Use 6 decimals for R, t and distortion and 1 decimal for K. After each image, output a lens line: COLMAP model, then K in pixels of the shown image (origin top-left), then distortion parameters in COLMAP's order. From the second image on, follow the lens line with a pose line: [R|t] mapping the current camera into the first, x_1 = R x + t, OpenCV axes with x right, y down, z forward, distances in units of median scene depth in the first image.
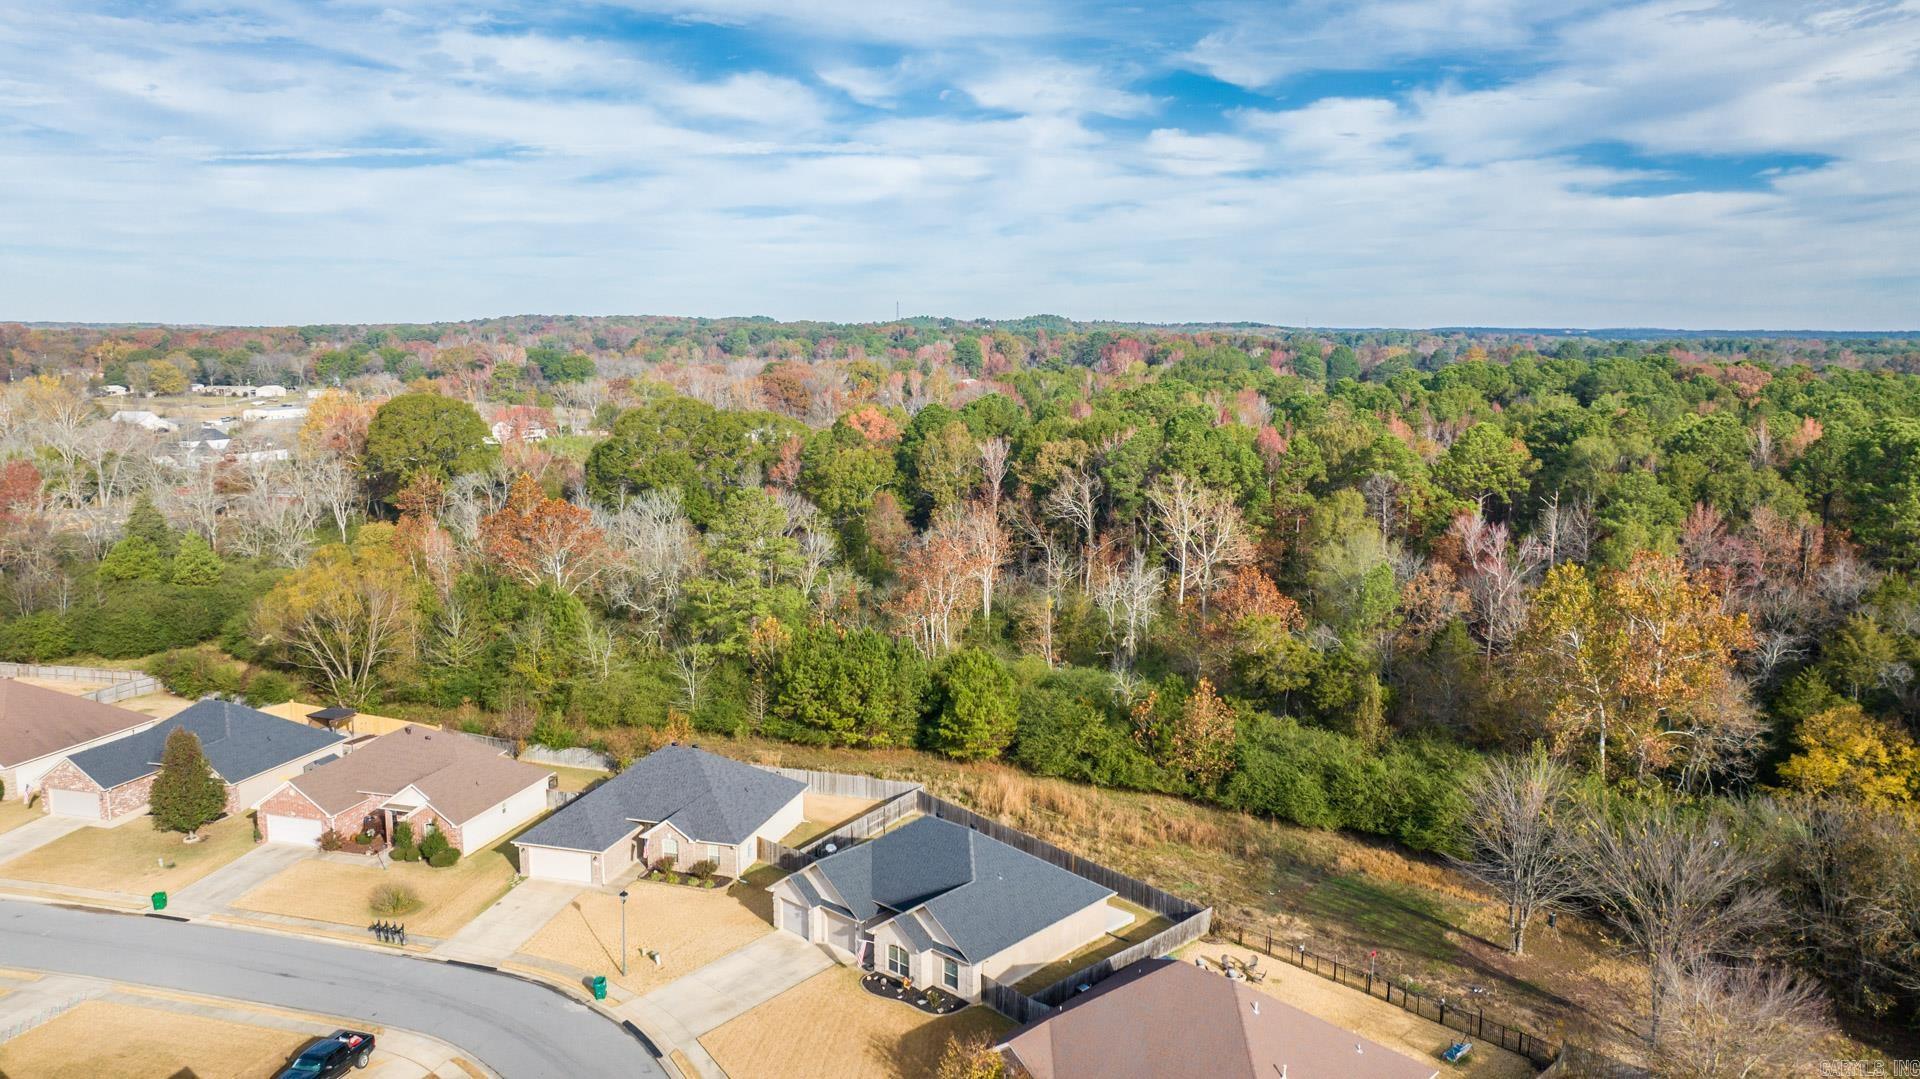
lens RADIAL K [[1390.6, 0, 960.0], [0, 1390.6, 539.5], [0, 0, 1]] dist [-0.004430, 0.032631]
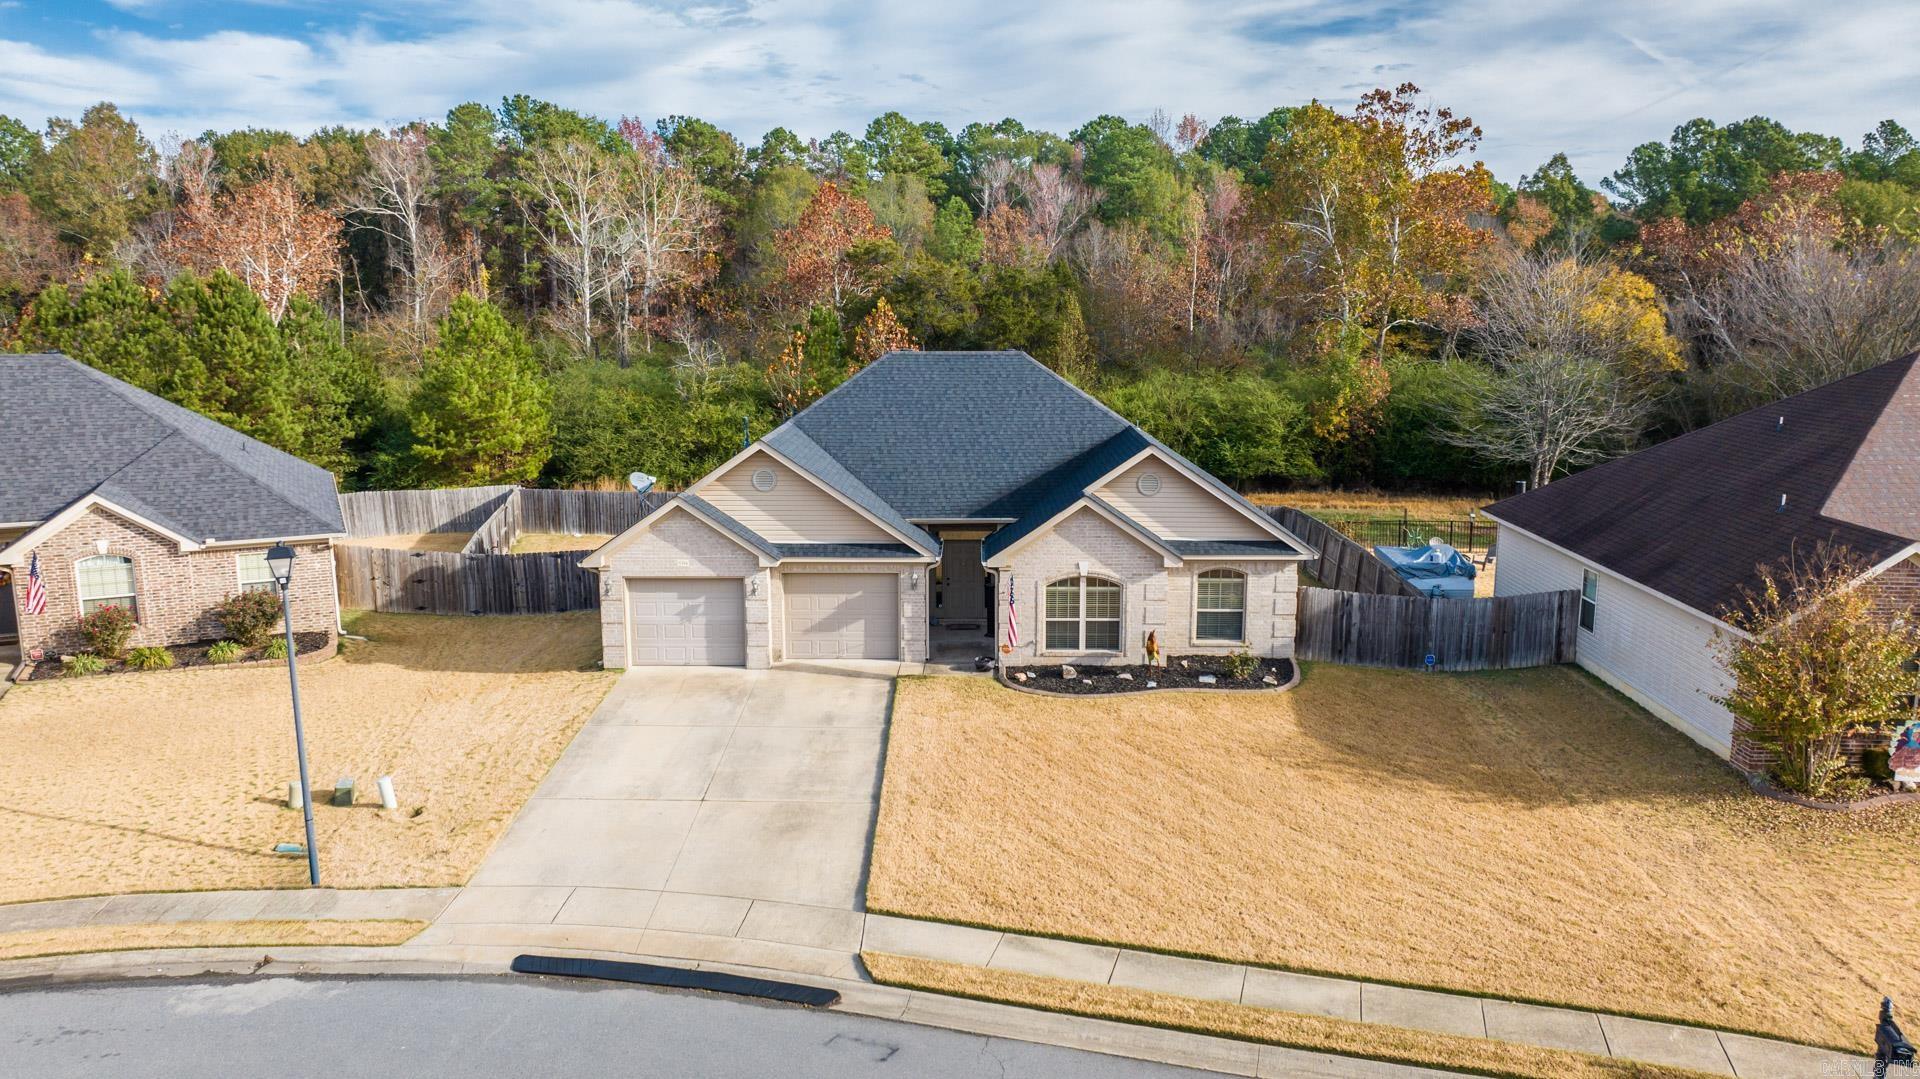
lens RADIAL K [[1390.6, 0, 960.0], [0, 1390.6, 539.5], [0, 0, 1]] dist [-0.004430, 0.032631]
pose [[0.747710, -0.121151, 0.652880, -0.323234], [0.110139, 0.992223, 0.057984, 0.253826], [-0.654828, 0.028552, 0.755238, 0.722224]]
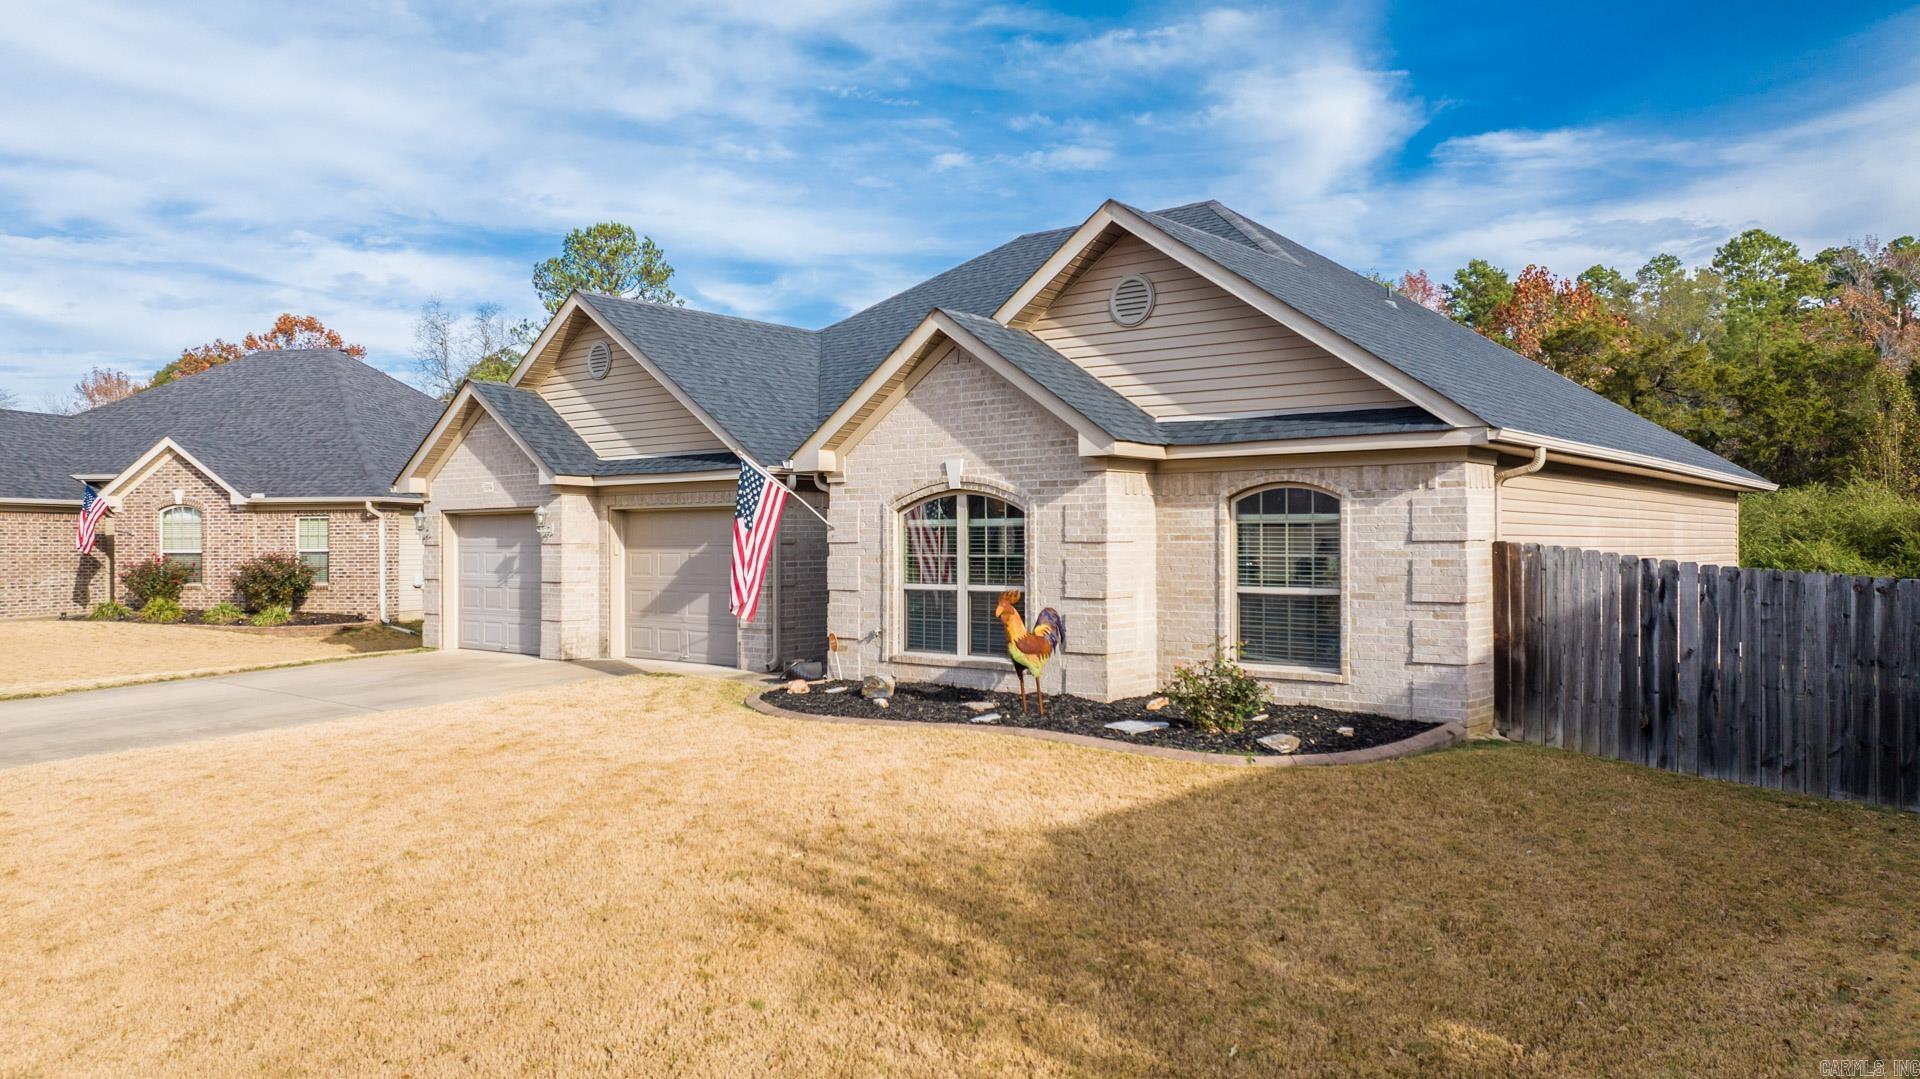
lens RADIAL K [[1357.9, 0, 960.0], [0, 1357.9, 539.5], [0, 0, 1]] dist [-0.008984, -0.001282]
pose [[0.999304, -0.005262, 0.036935, -0.050810], [0.011326, 0.986072, -0.165933, 0.326061], [-0.035548, 0.166236, 0.985445, 0.819828]]
